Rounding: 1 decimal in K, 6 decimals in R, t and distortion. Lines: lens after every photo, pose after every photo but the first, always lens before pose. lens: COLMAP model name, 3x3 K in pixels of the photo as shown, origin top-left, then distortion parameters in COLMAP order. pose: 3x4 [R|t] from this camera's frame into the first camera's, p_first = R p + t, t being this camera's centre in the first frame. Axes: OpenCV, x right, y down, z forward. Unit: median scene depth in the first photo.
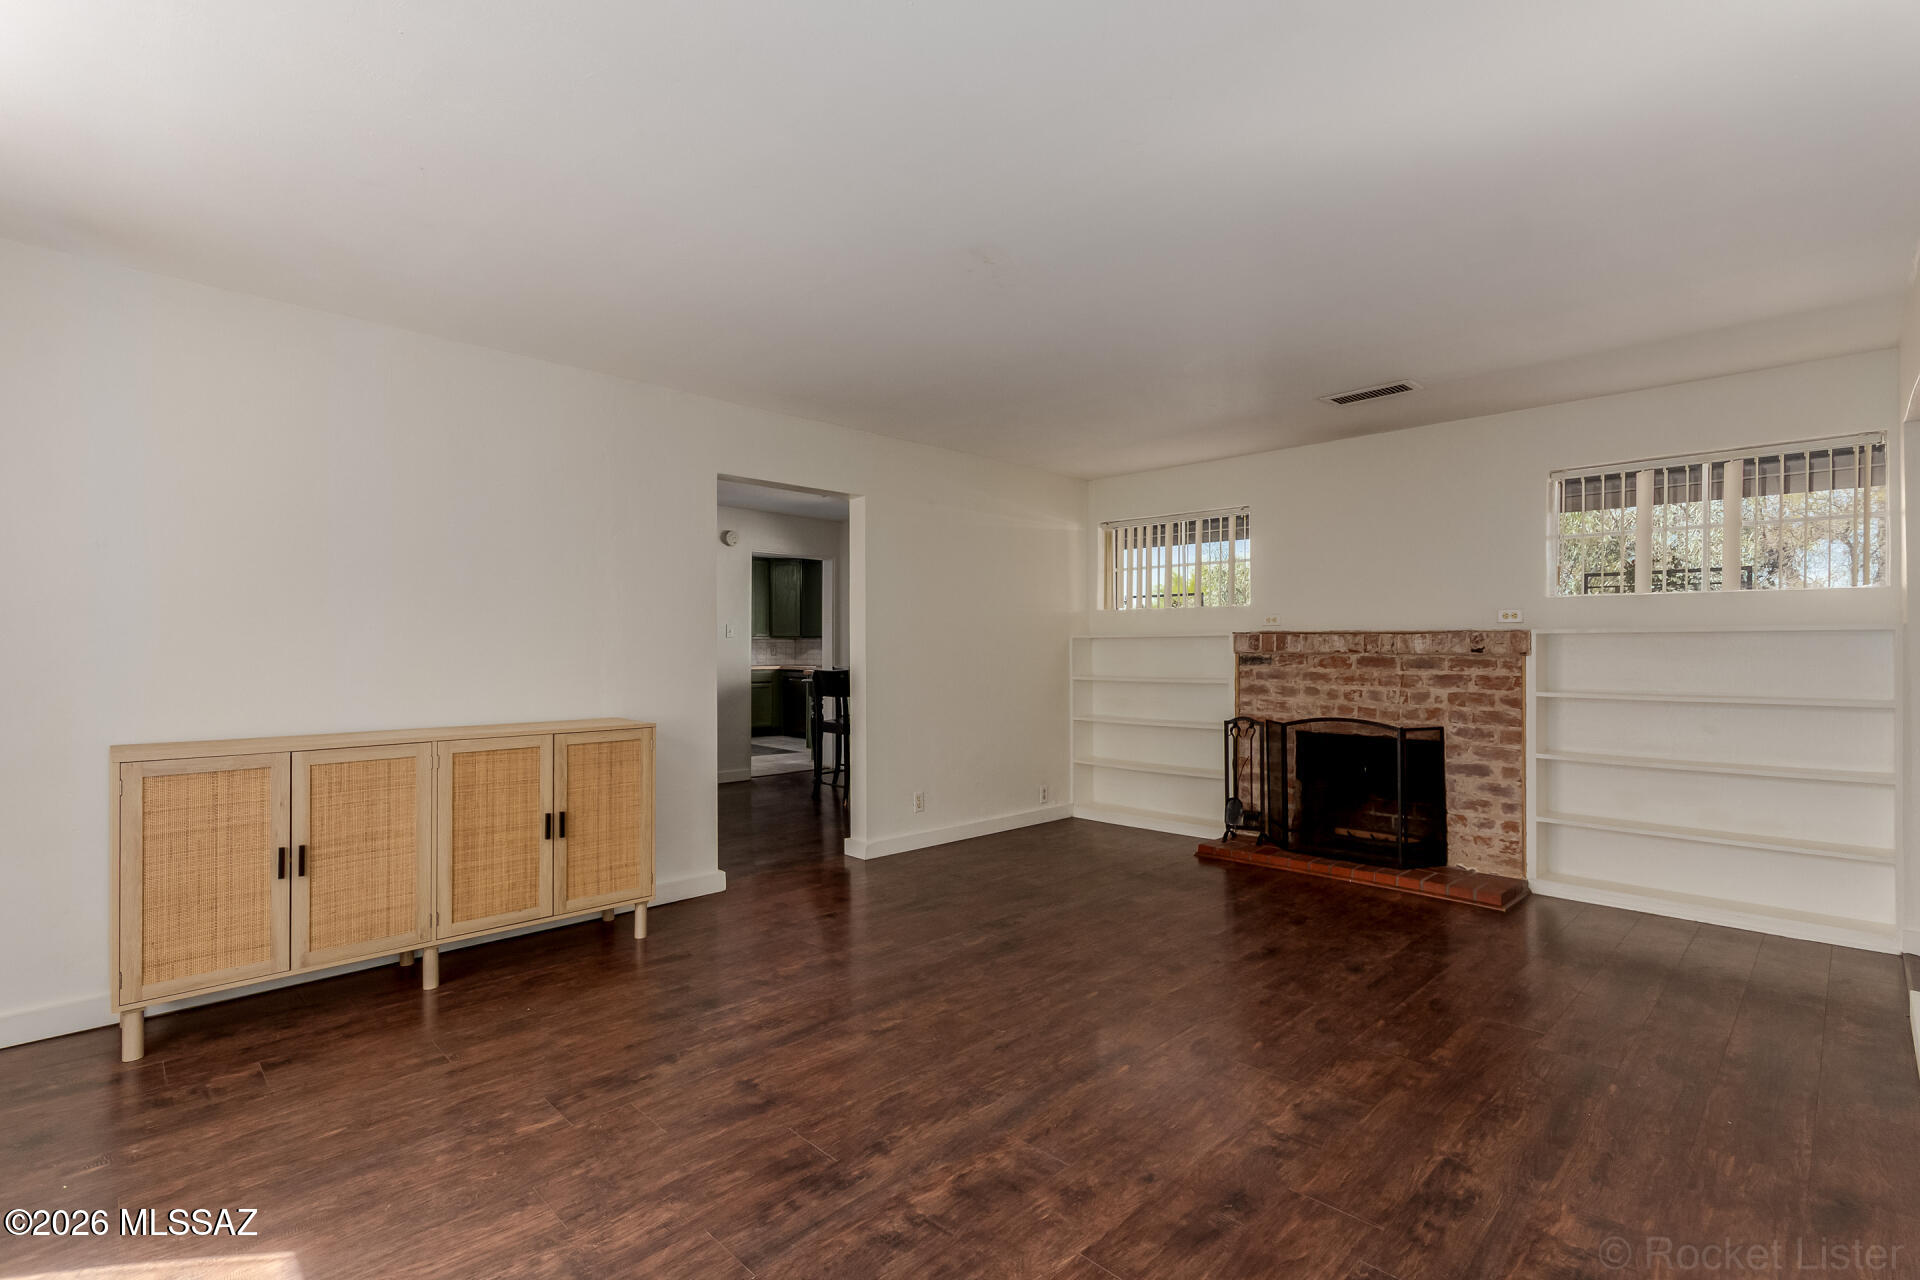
lens RADIAL K [[883.6, 0, 970.0], [0, 883.6, 639.1], [0, 0, 1]] dist [0.001167, 0.000093]
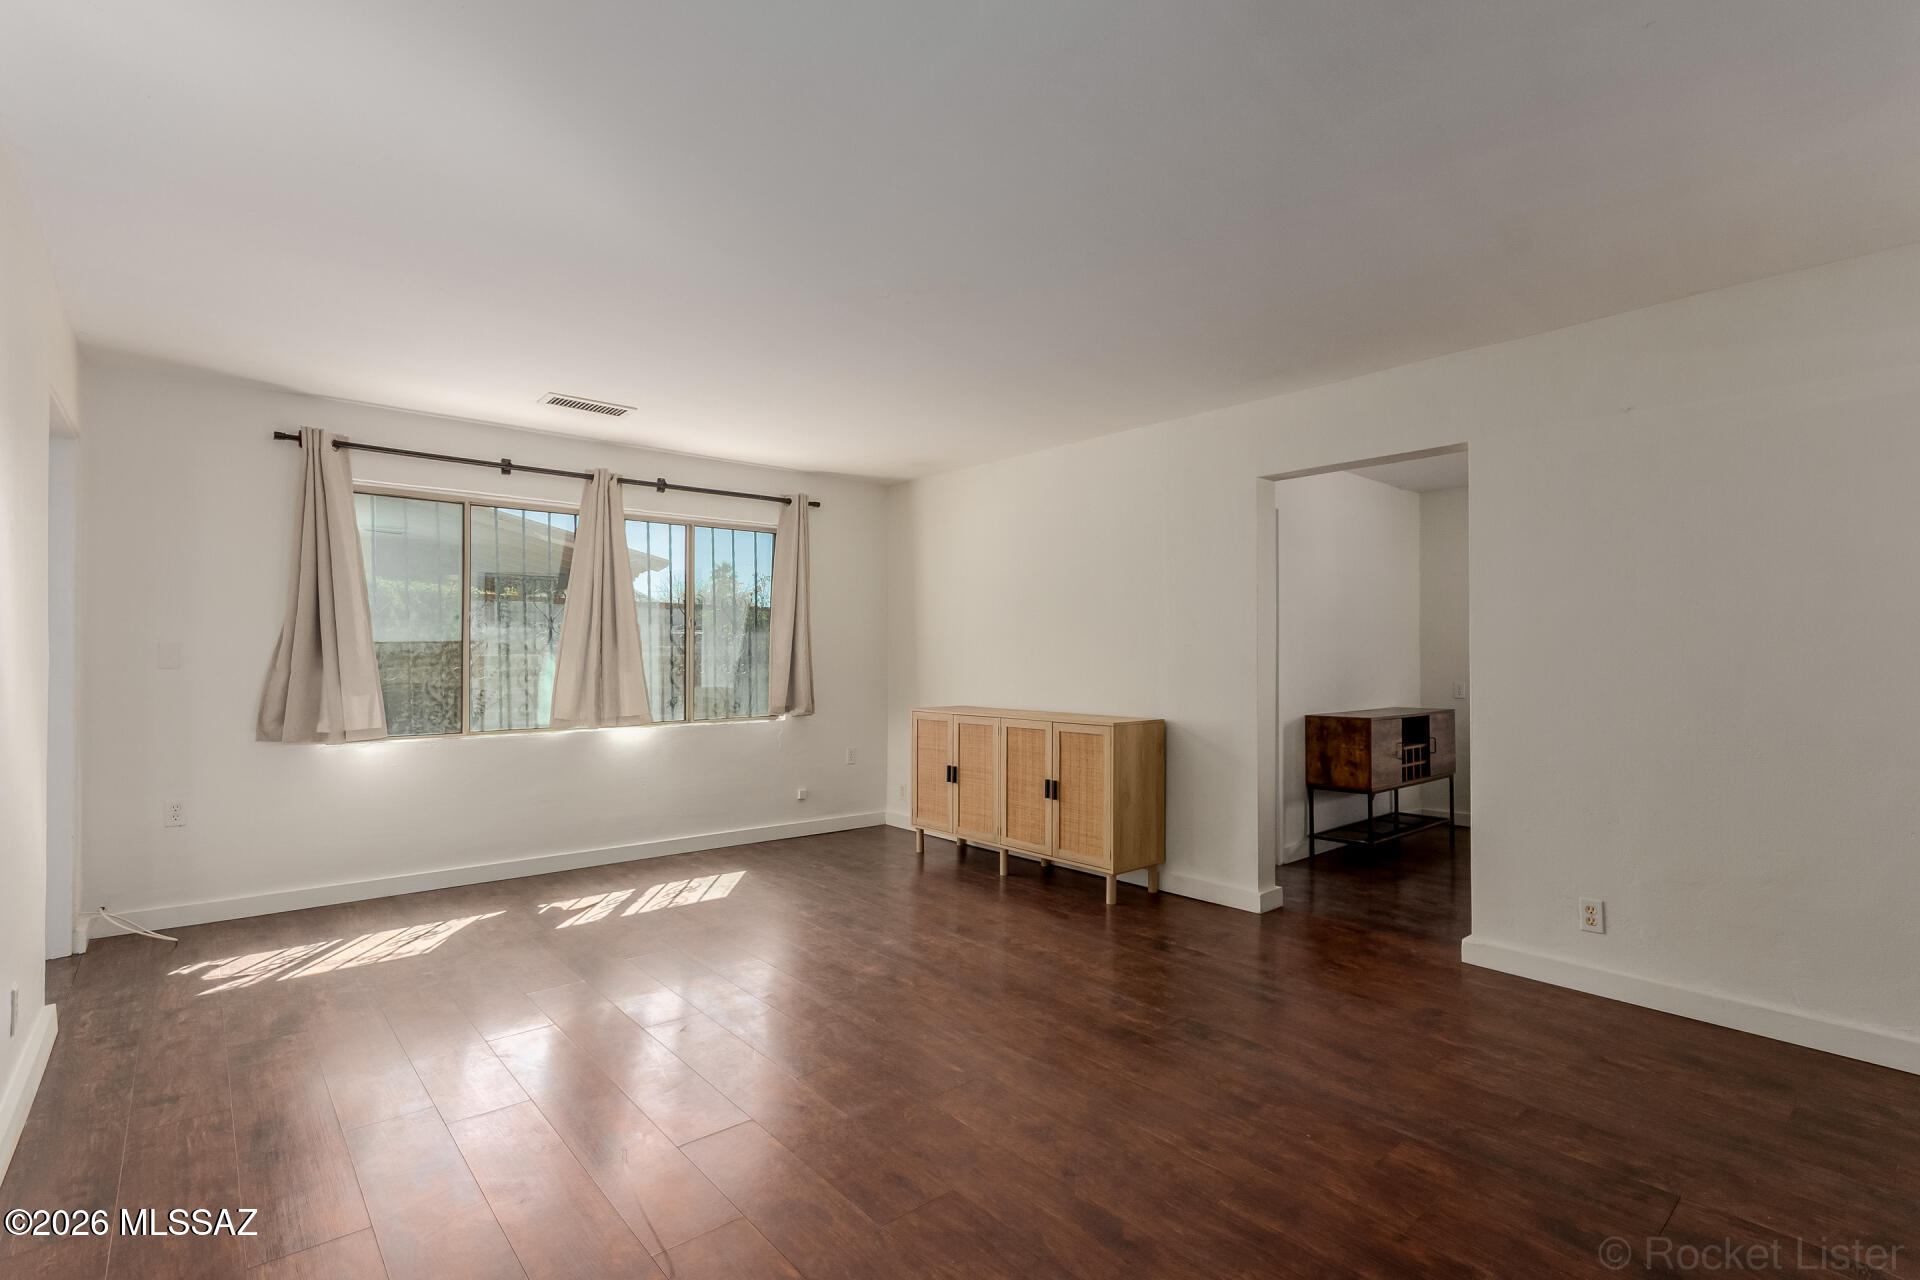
lens RADIAL K [[883.6, 0, 972.8], [0, 883.6, 653.8], [0, 0, 1]] dist [0.001167, 0.000093]
pose [[-0.062500, -0.006263, -0.998025, 0.904148], [0.008402, 0.999942, -0.006802, 0.012078], [0.998010, -0.008810, -0.062444, 0.988132]]
